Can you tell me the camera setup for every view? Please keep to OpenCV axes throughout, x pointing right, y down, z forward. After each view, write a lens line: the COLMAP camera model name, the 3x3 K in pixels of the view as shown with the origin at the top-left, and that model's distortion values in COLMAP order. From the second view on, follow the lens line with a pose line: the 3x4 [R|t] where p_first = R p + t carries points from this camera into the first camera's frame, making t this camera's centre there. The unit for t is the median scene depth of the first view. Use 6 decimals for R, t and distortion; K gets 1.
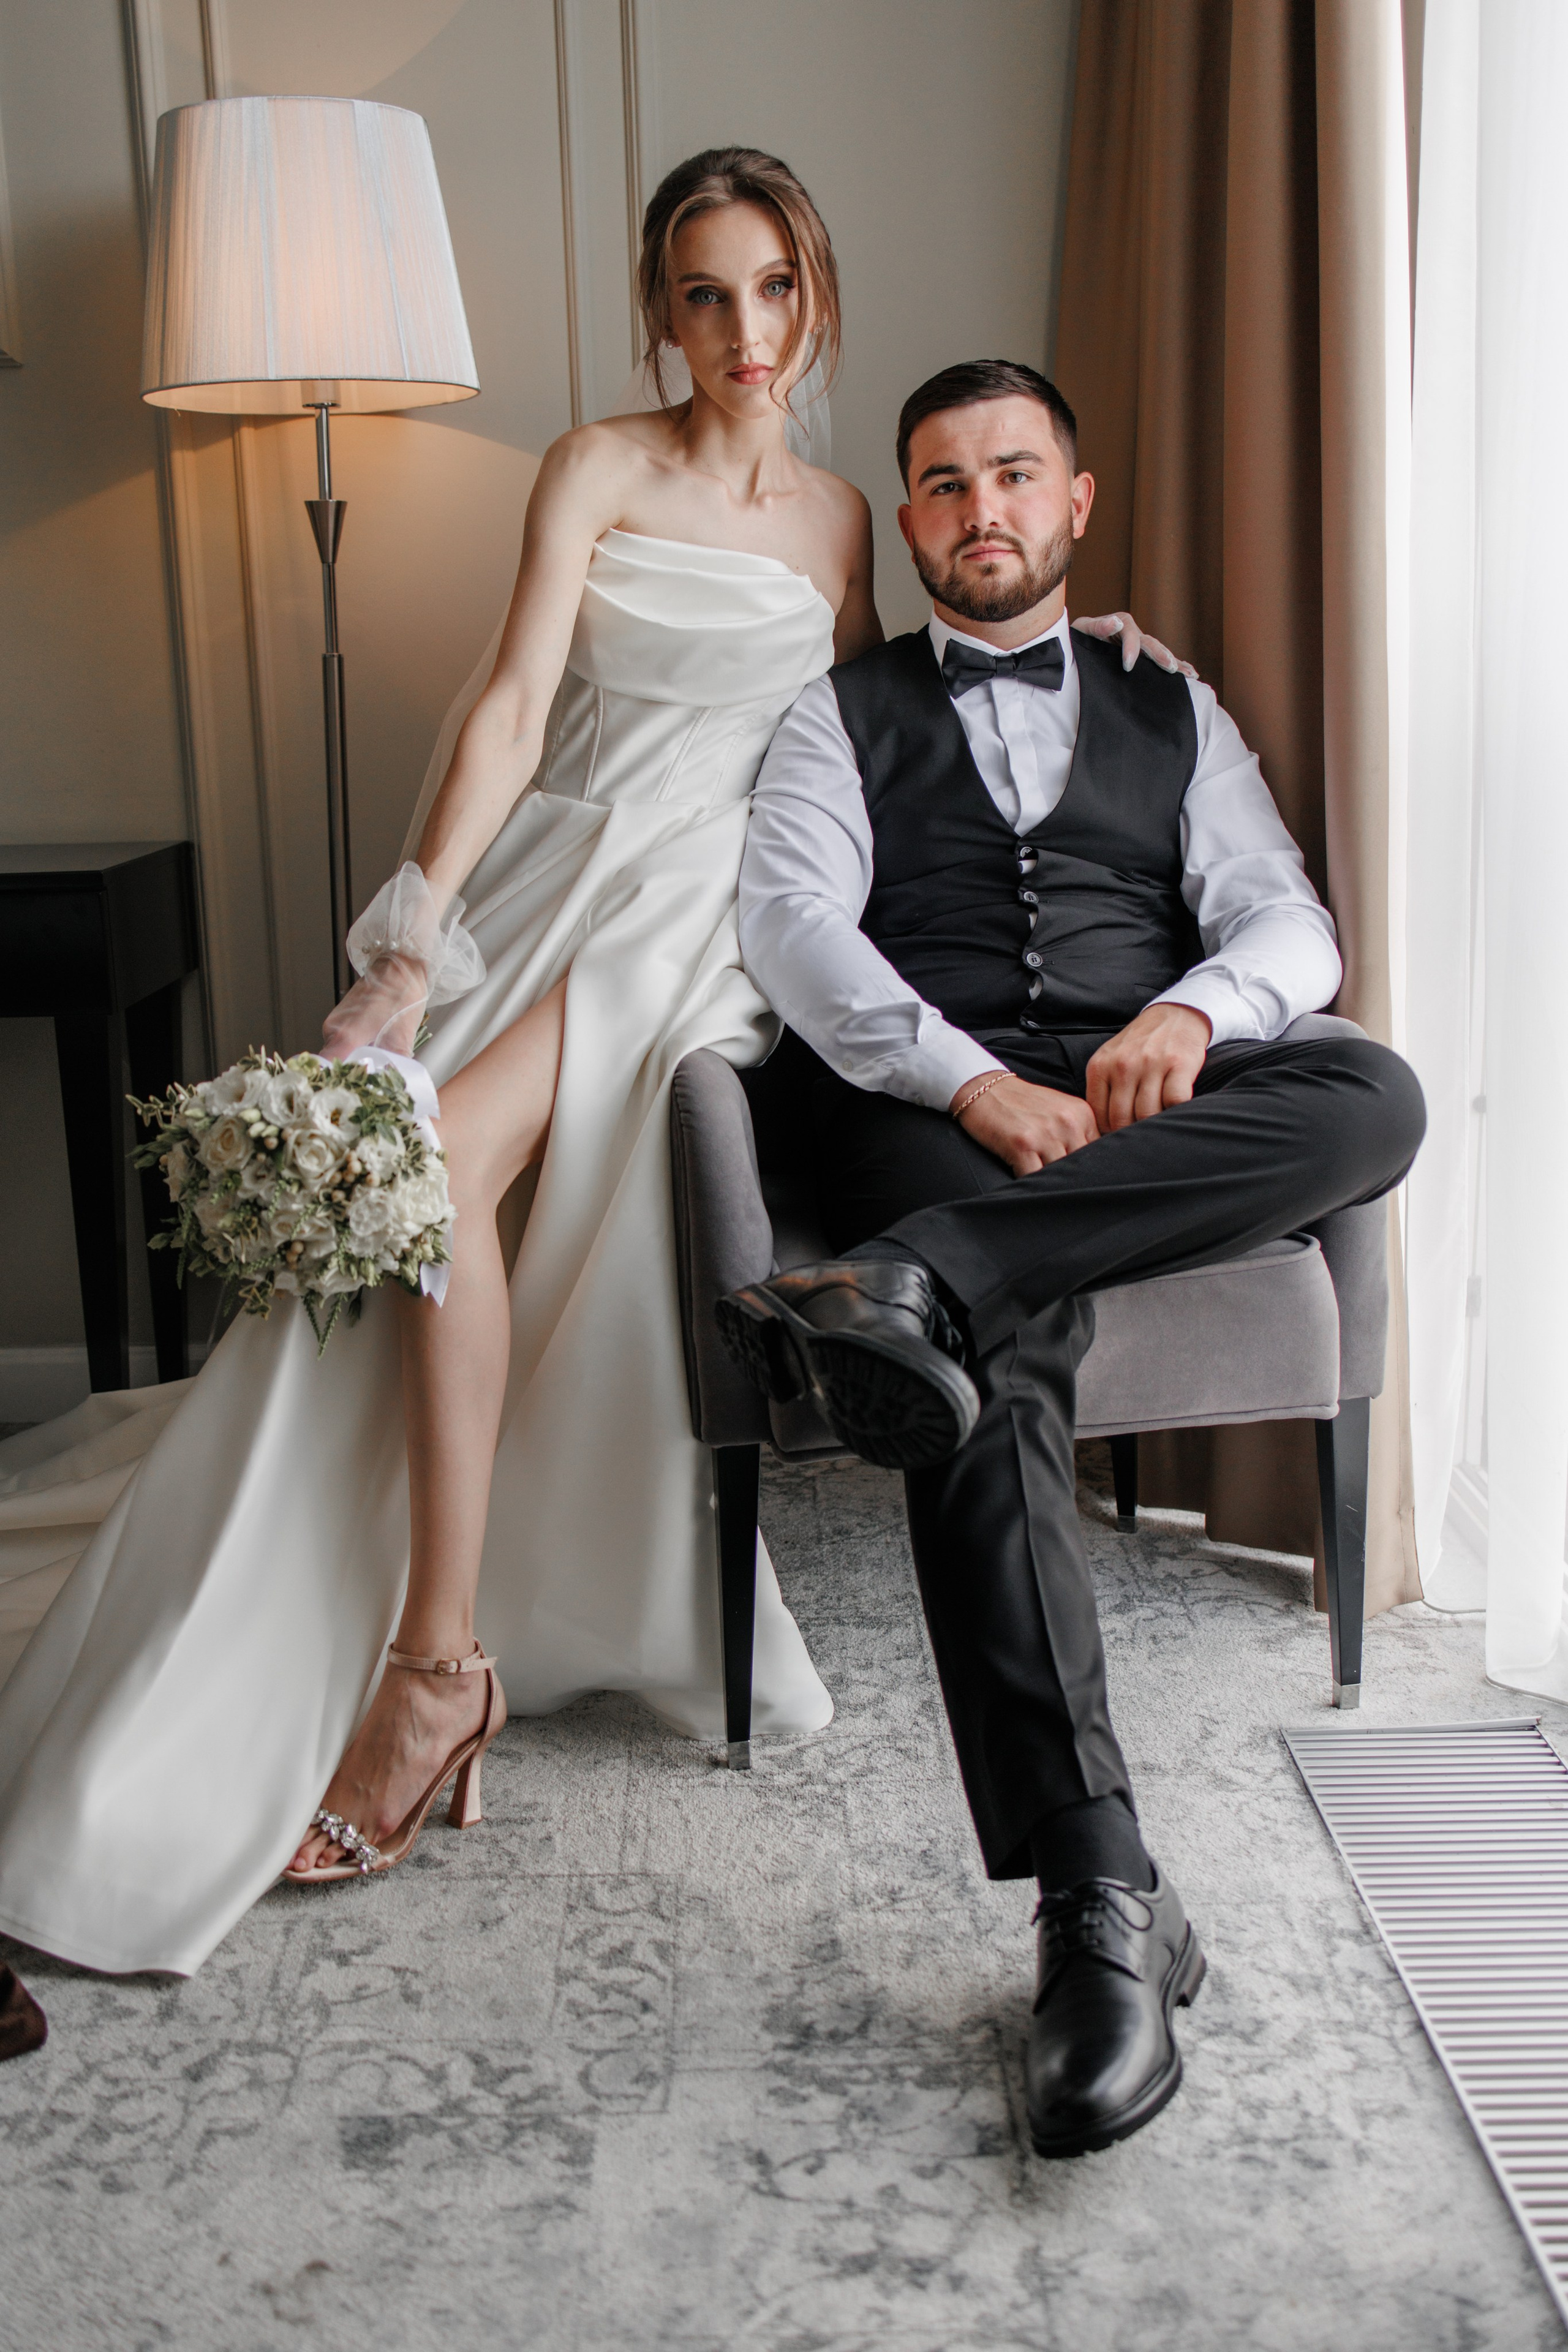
lens RADIAL K [[2423.8, 0, 784.0], [0, 2423.8, 1176.0], [0, 0, 1]] dist [0.070323, -0.015615]
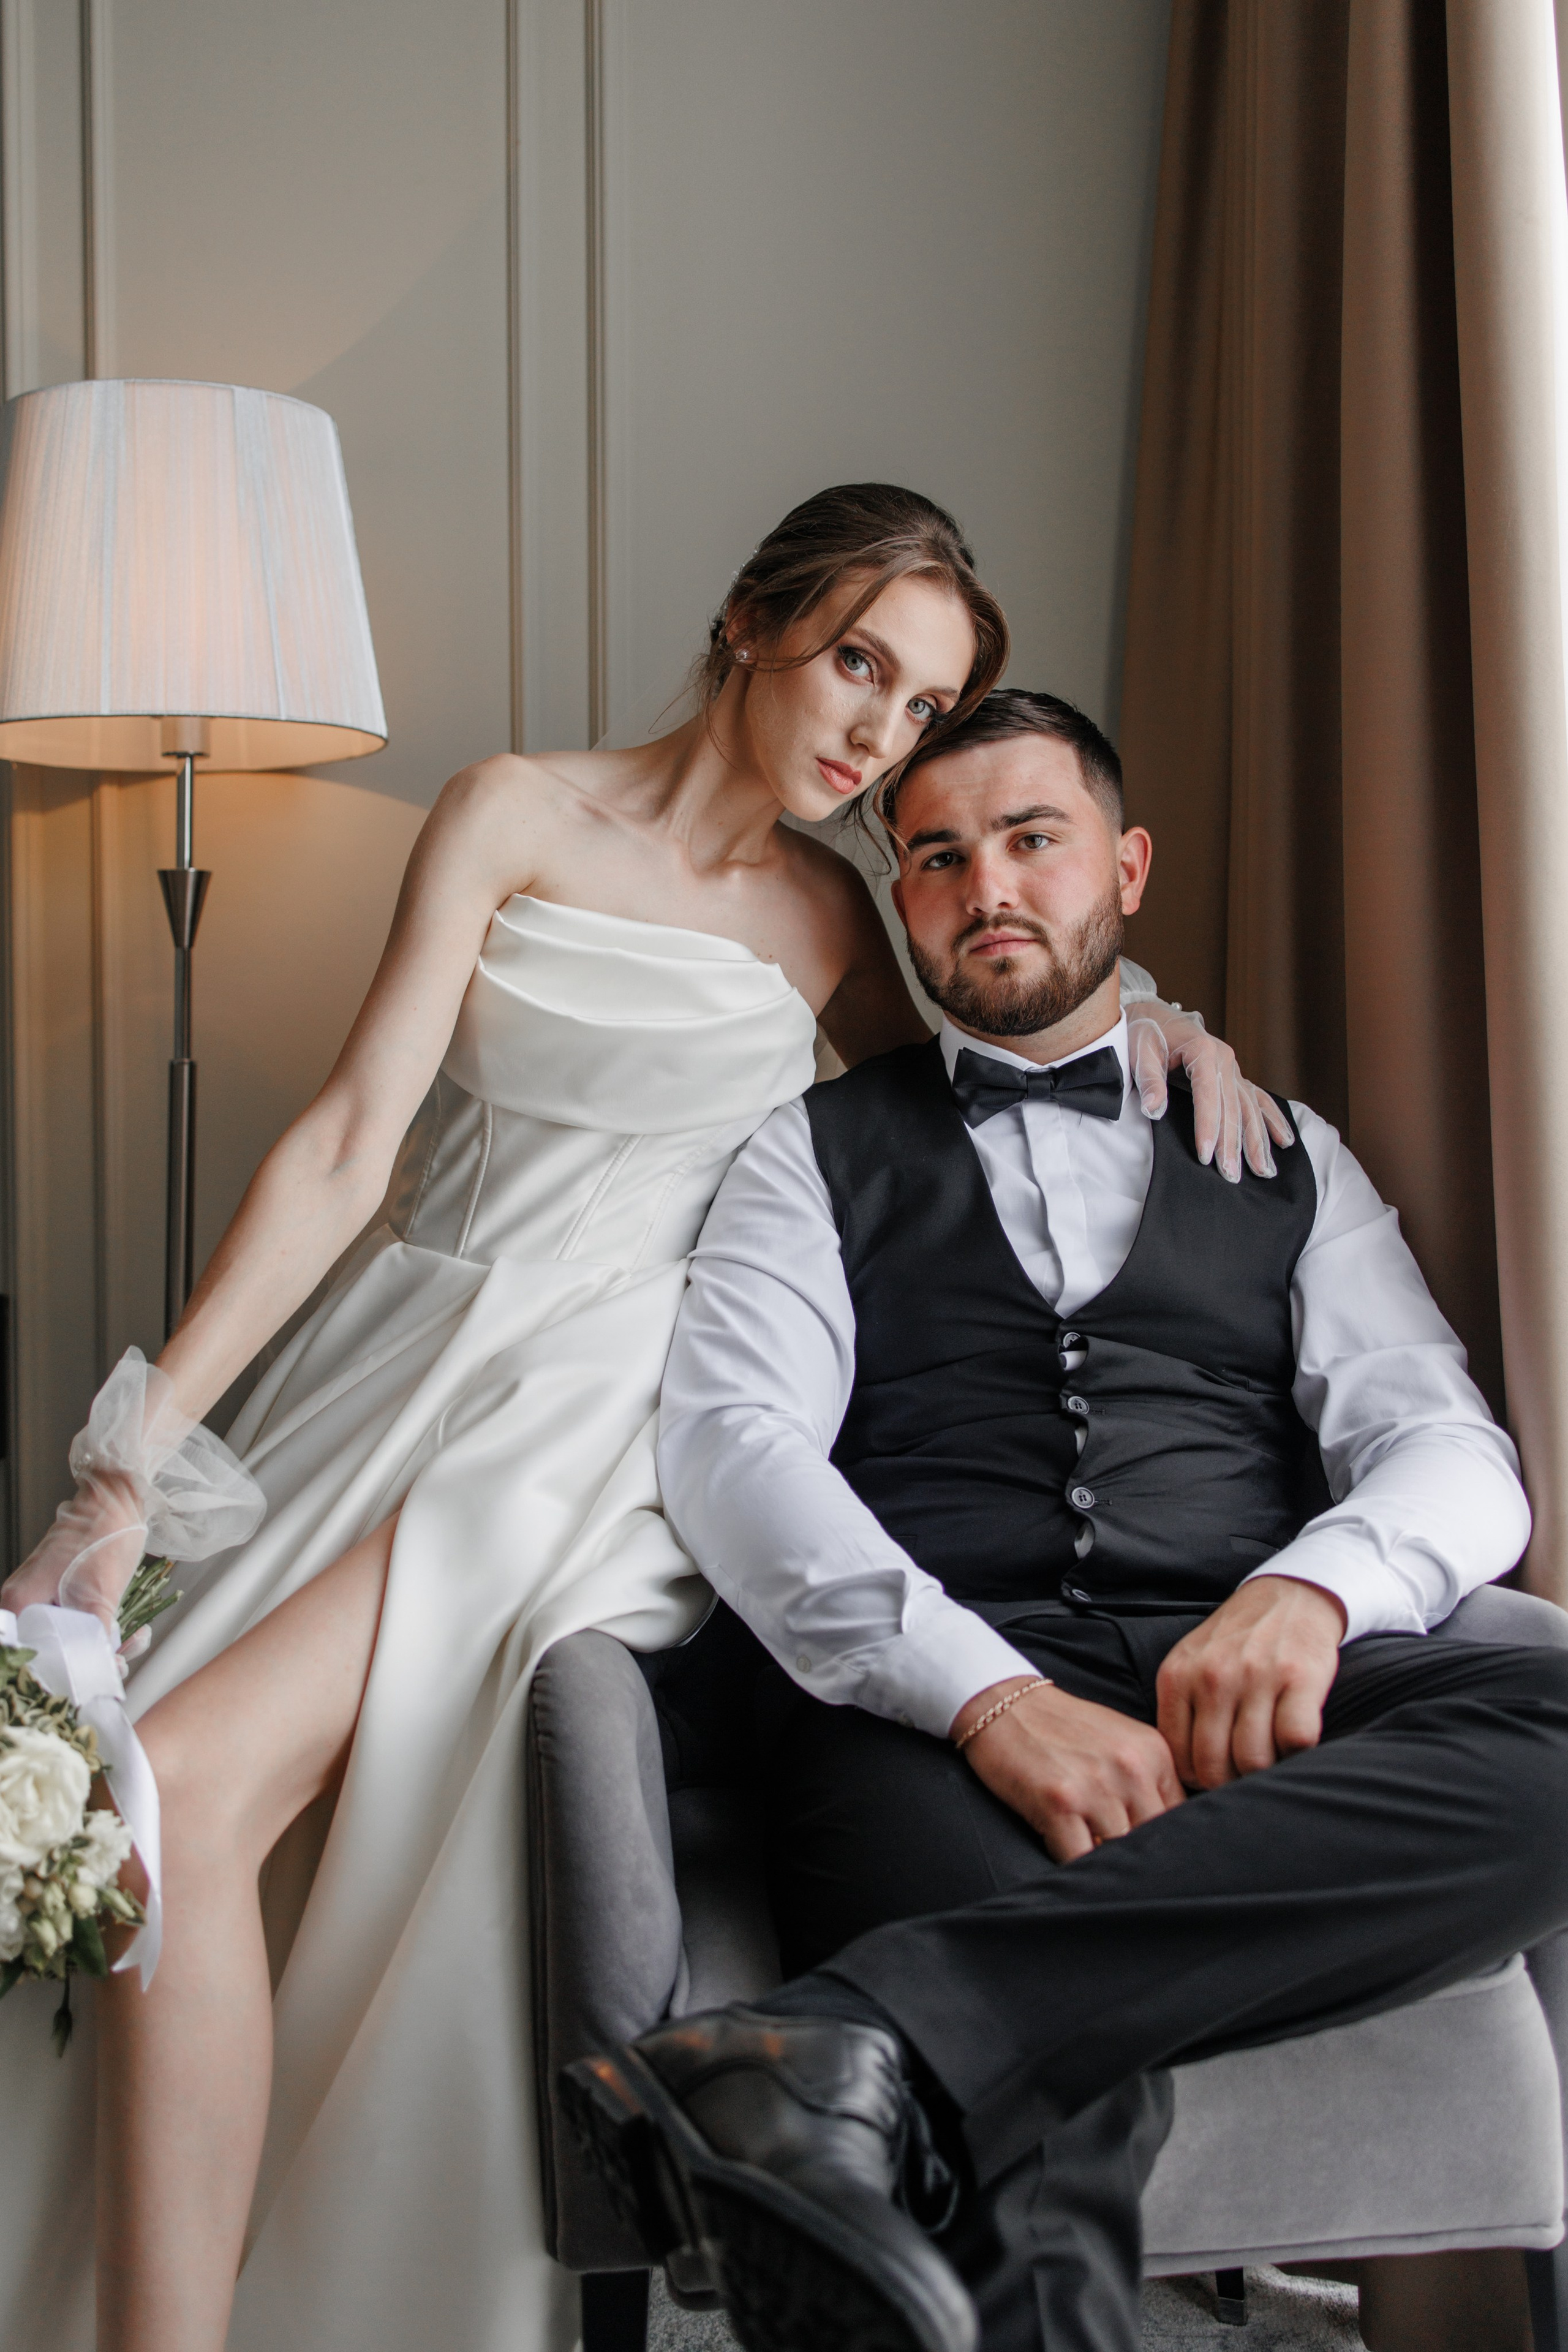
lens RADIAL K [[2238.2, 0, 784.0], [0, 2238.2, 1176.0], [0, 0, 1]] dist [0.081013, -0.017942]
pose [[0.998395, 0.015875, -0.054365, 0.051765], [-0.024705, 0.985847, -0.165819, -0.071878], [0.050963, 0.166896, 0.984656, 0.350592]]
